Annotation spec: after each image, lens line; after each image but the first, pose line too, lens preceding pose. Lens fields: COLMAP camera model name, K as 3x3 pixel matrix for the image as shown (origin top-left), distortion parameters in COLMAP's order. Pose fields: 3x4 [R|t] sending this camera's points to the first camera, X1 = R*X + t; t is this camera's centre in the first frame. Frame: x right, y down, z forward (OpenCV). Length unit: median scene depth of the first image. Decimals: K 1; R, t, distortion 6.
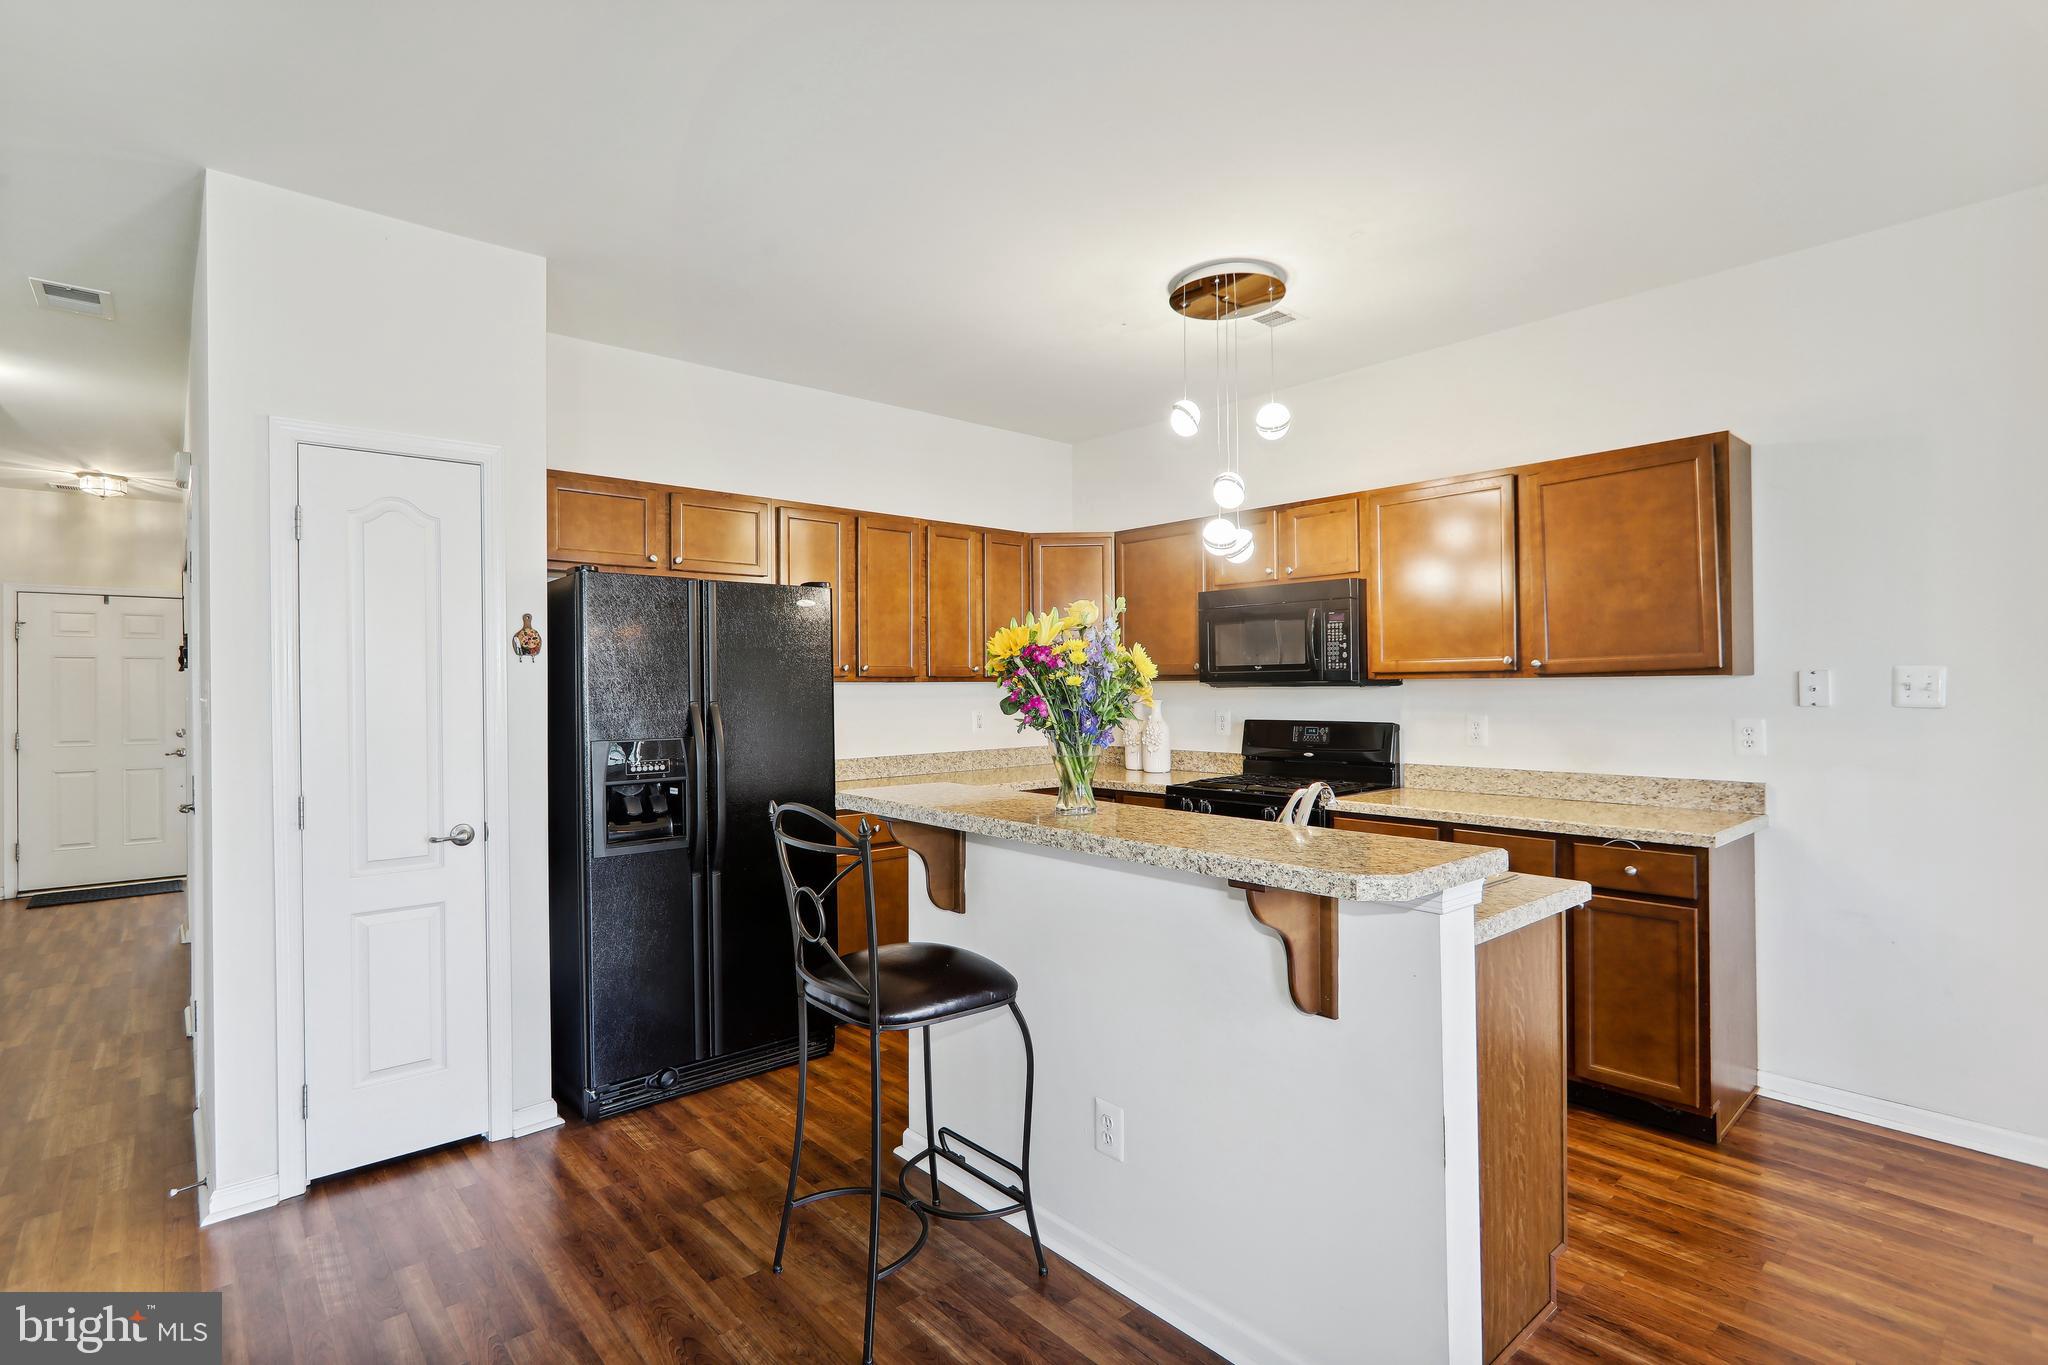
lens RADIAL K [[984.7, 0, 1024.0], [0, 984.7, 682.5], [0, 0, 1]] dist [-0.010805, -0.000087]
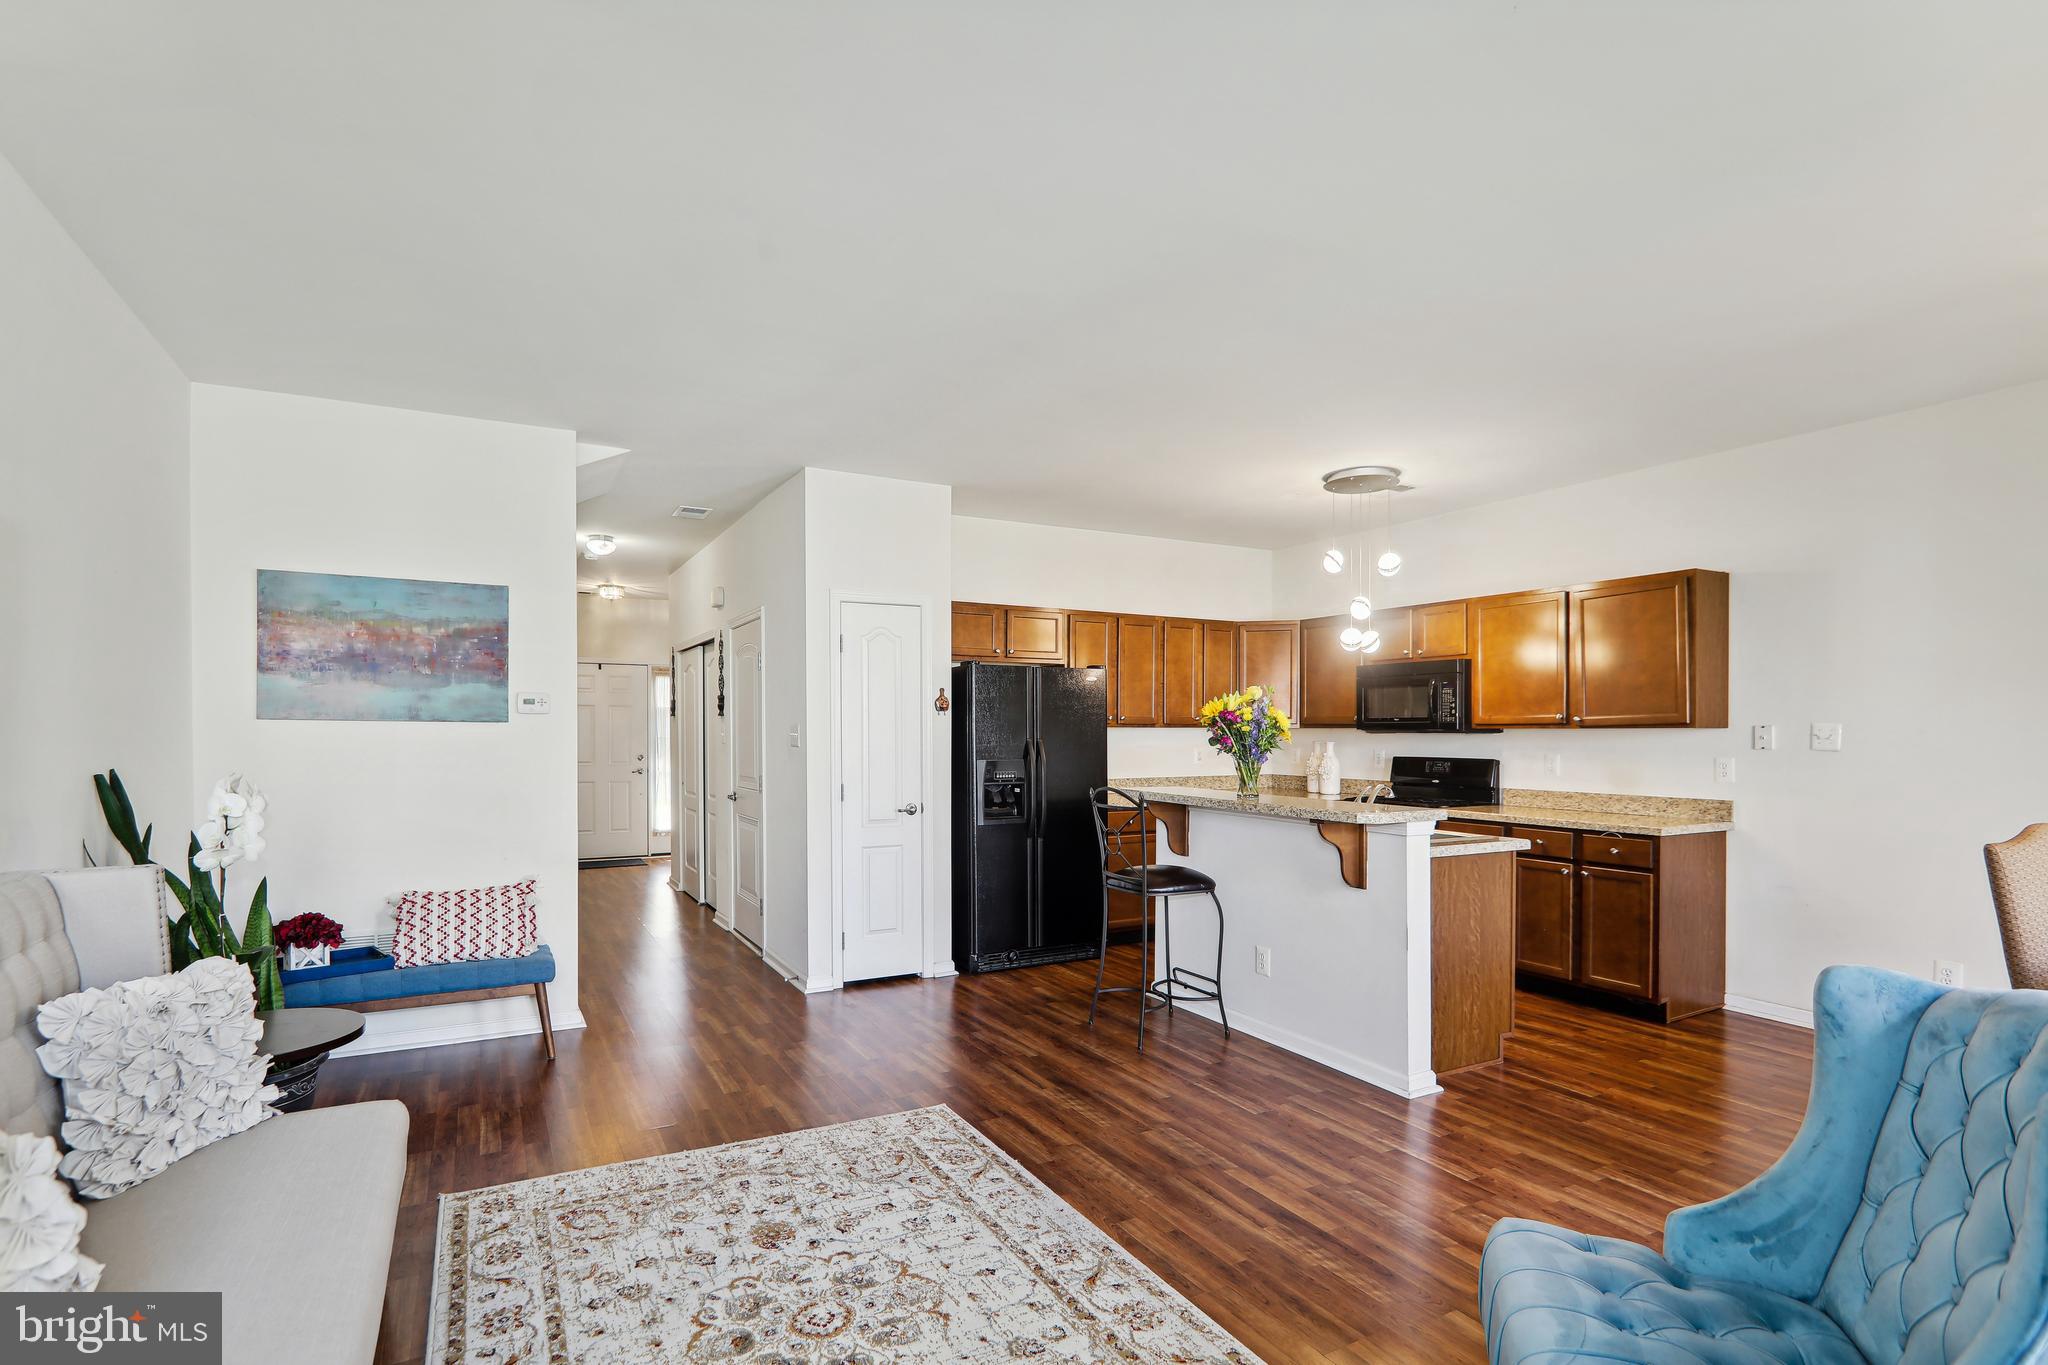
lens RADIAL K [[1007.1, 0, 1012.4], [0, 1007.1, 747.4], [0, 0, 1]] dist [0.000160, 0.000101]
pose [[0.973156, 0.013061, -0.229776, 0.040013], [-0.008066, 0.999711, 0.022667, -0.004129], [0.230005, -0.020205, 0.972980, -0.727350]]
